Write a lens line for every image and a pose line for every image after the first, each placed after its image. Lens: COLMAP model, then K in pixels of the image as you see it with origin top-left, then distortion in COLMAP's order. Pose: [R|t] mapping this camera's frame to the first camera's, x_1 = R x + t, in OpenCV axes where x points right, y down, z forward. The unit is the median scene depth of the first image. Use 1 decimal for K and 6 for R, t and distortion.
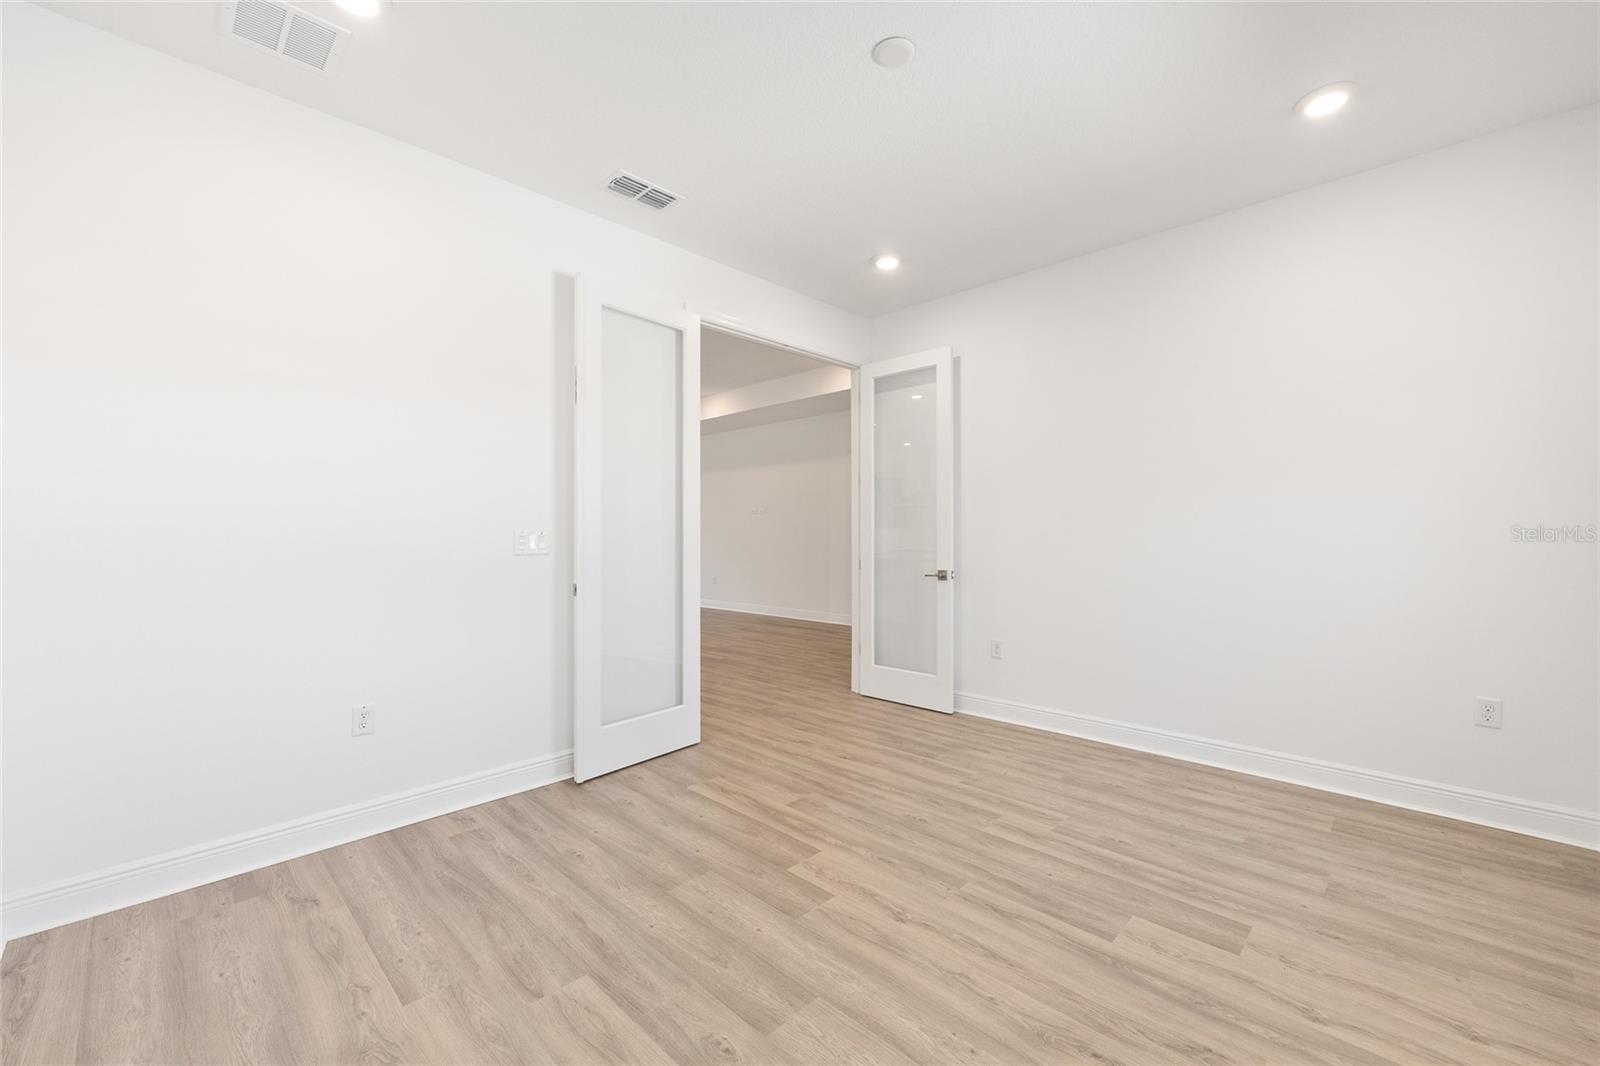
lens RADIAL K [[646.7, 0, 800.0], [0, 646.7, 533.0], [0, 0, 1]] dist [-0.000632, -0.000047]
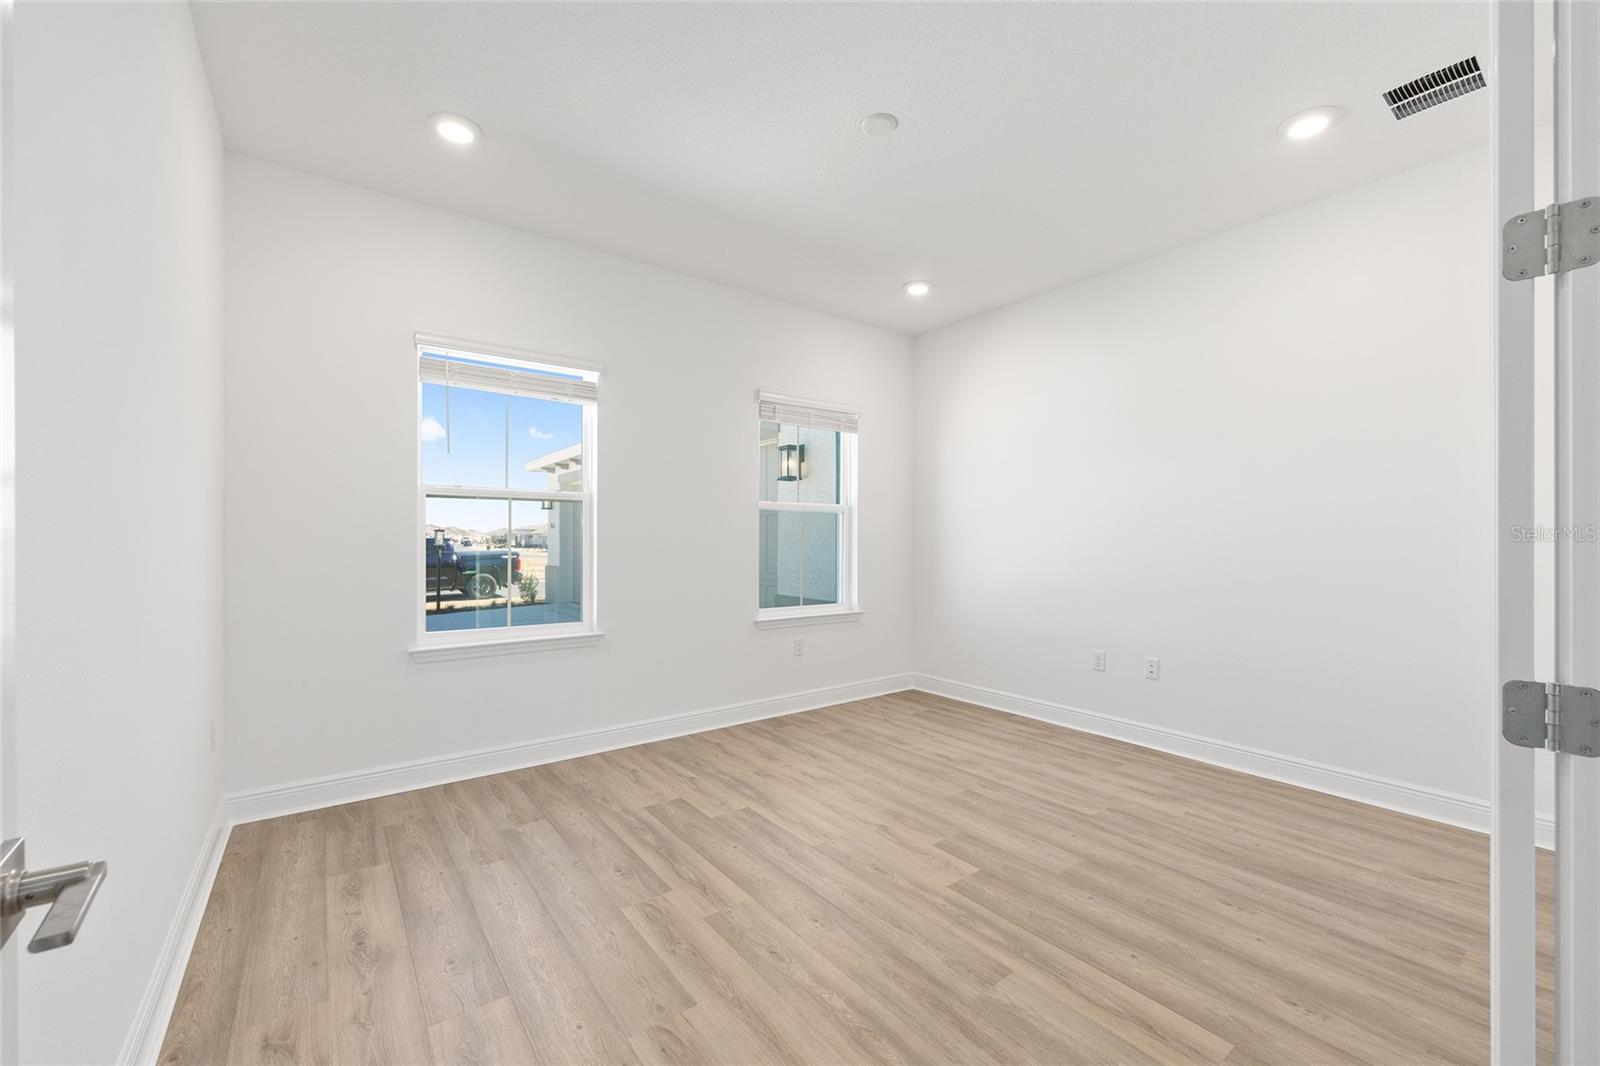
lens RADIAL K [[646.7, 0, 800.0], [0, 646.7, 533.0], [0, 0, 1]] dist [-0.000632, -0.000047]
pose [[-0.988883, 0.004269, 0.148633, 0.101715], [0.002731, 0.999941, -0.010553, 0.001018], [-0.148670, -0.010030, -0.988836, 1.953936]]
